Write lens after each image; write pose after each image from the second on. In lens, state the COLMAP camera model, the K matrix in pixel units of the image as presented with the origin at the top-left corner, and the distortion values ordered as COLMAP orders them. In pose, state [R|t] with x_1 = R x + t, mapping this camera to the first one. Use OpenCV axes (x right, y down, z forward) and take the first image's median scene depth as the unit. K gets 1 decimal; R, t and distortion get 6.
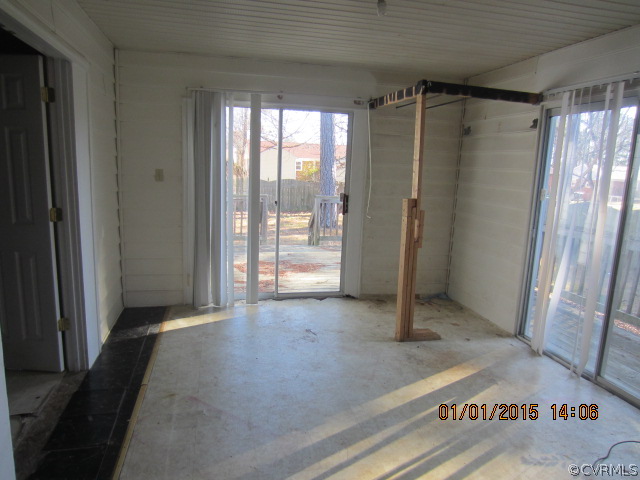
lens RADIAL K [[451.7, 0, 318.5], [0, 451.7, 244.6], [0, 0, 1]] dist [-0.032105, 0.004907]
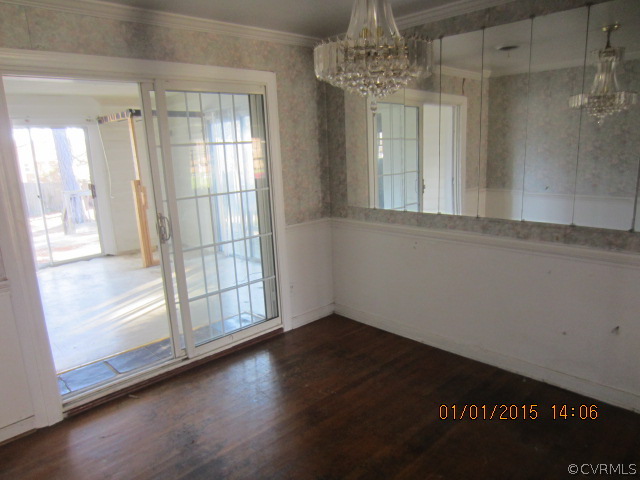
lens RADIAL K [[451.7, 0, 318.5], [0, 451.7, 244.6], [0, 0, 1]] dist [-0.032105, 0.004907]
pose [[0.858107, -0.184123, 0.479323, -0.043359], [0.170055, 0.982723, 0.073054, 0.102346], [-0.484493, 0.018823, 0.874593, -0.630397]]
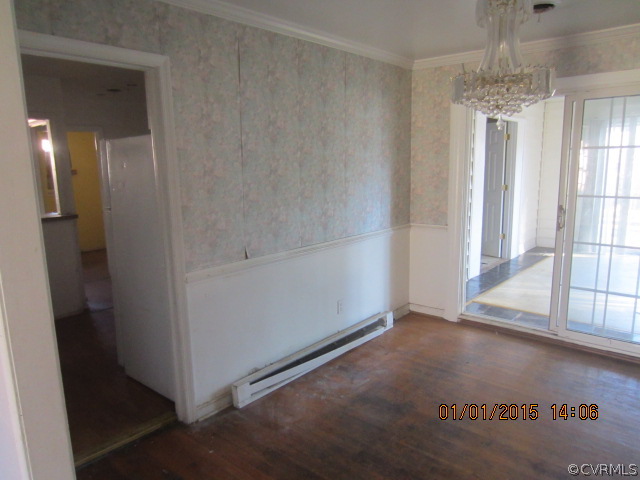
lens RADIAL K [[451.7, 0, 318.5], [0, 451.7, 244.6], [0, 0, 1]] dist [-0.032105, 0.004907]
pose [[0.577102, 0.098972, -0.810652, 0.505752], [-0.107765, 0.993178, 0.044539, 0.147746], [0.809530, 0.061656, 0.583831, -0.737293]]
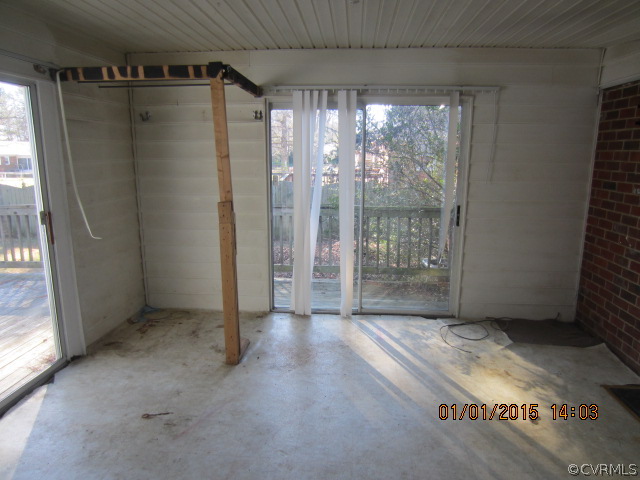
lens RADIAL K [[451.7, 0, 318.5], [0, 451.7, 244.6], [0, 0, 1]] dist [-0.032105, 0.004907]
pose [[0.303577, -0.232322, 0.924049, -0.460257], [0.181065, 0.966212, 0.183438, -0.122846], [-0.935444, 0.111626, 0.335386, 0.462698]]
